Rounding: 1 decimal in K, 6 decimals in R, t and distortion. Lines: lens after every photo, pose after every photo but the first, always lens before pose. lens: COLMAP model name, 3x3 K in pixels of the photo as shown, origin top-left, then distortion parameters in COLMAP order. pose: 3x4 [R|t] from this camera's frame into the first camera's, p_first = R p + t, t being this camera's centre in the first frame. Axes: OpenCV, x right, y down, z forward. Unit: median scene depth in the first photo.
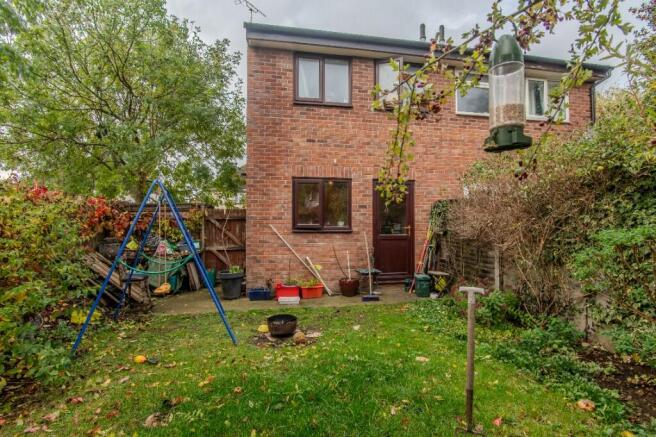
lens RADIAL K [[321.5, 0, 328.0], [0, 321.5, 218.5], [0, 0, 1]] dist [-0.015975, -0.000604]
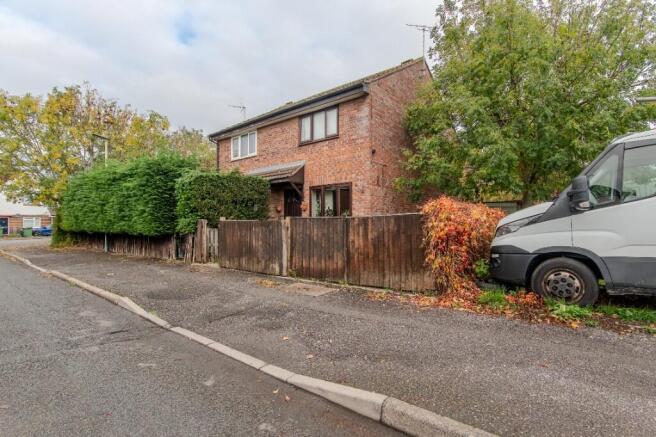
lens RADIAL K [[321.5, 0, 328.0], [0, 321.5, 218.5], [0, 0, 1]] dist [-0.015975, -0.000604]
pose [[0.633718, -0.009937, -0.773500, 1.326664], [0.006674, 0.999951, -0.007378, 0.051311], [0.773535, -0.000486, 0.633753, 0.011805]]
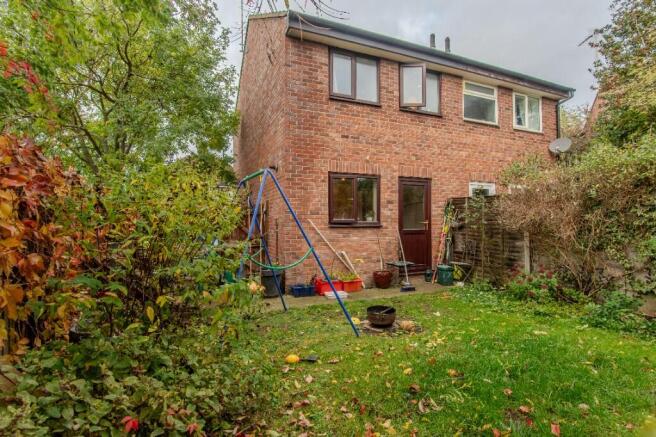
lens RADIAL K [[321.5, 0, 328.0], [0, 321.5, 218.5], [0, 0, 1]] dist [-0.015975, -0.000604]
pose [[0.974752, -0.001217, 0.223287, -0.329666], [-0.000028, 0.999984, 0.005572, 0.009815], [-0.223290, -0.005437, 0.974737, 0.025395]]
